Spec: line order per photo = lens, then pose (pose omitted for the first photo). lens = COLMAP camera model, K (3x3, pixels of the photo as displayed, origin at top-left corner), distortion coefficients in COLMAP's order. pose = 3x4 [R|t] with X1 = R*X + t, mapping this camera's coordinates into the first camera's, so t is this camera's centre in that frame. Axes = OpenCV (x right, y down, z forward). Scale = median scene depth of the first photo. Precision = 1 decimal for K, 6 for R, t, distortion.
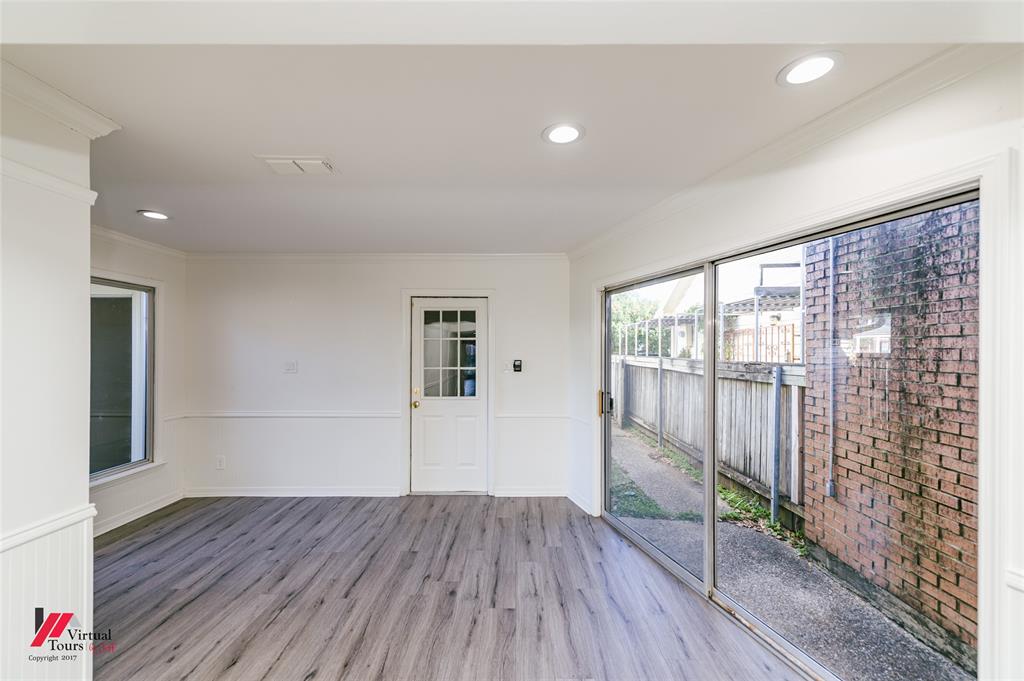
lens RADIAL K [[401.4, 0, 515.7], [0, 401.4, 347.4], [0, 0, 1]] dist [0.003180, -0.000036]
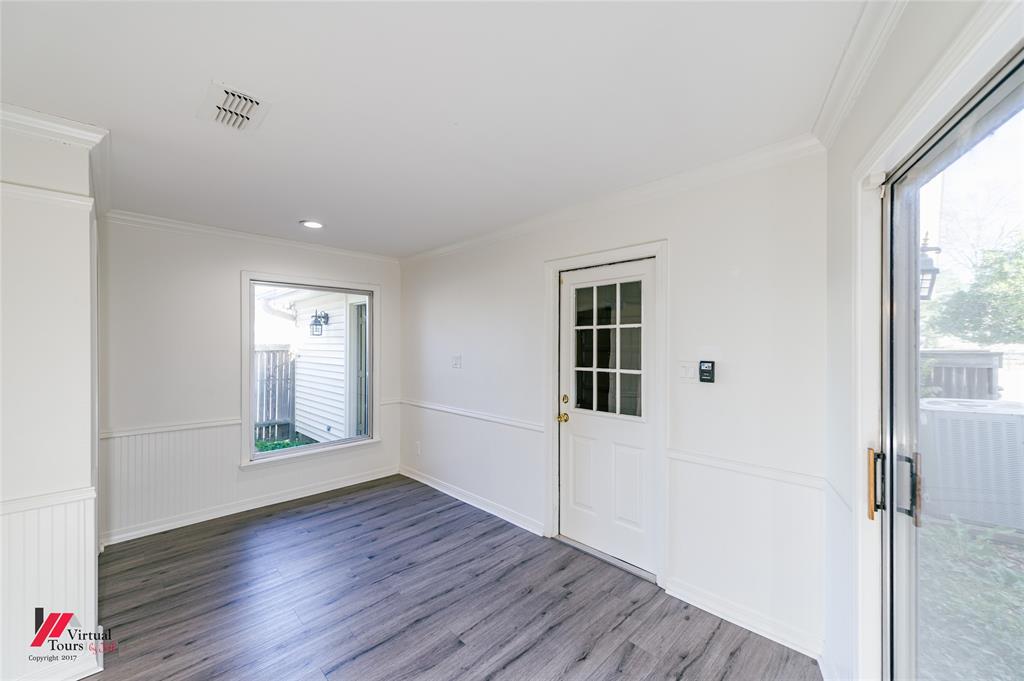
lens RADIAL K [[401.4, 0, 509.7], [0, 401.4, 343.2], [0, 0, 1]] dist [0.003180, -0.000036]
pose [[0.702769, -0.002340, -0.711414, 0.208786], [0.007905, 0.999959, 0.004520, 0.002498], [0.711374, -0.008800, 0.702759, 0.427168]]
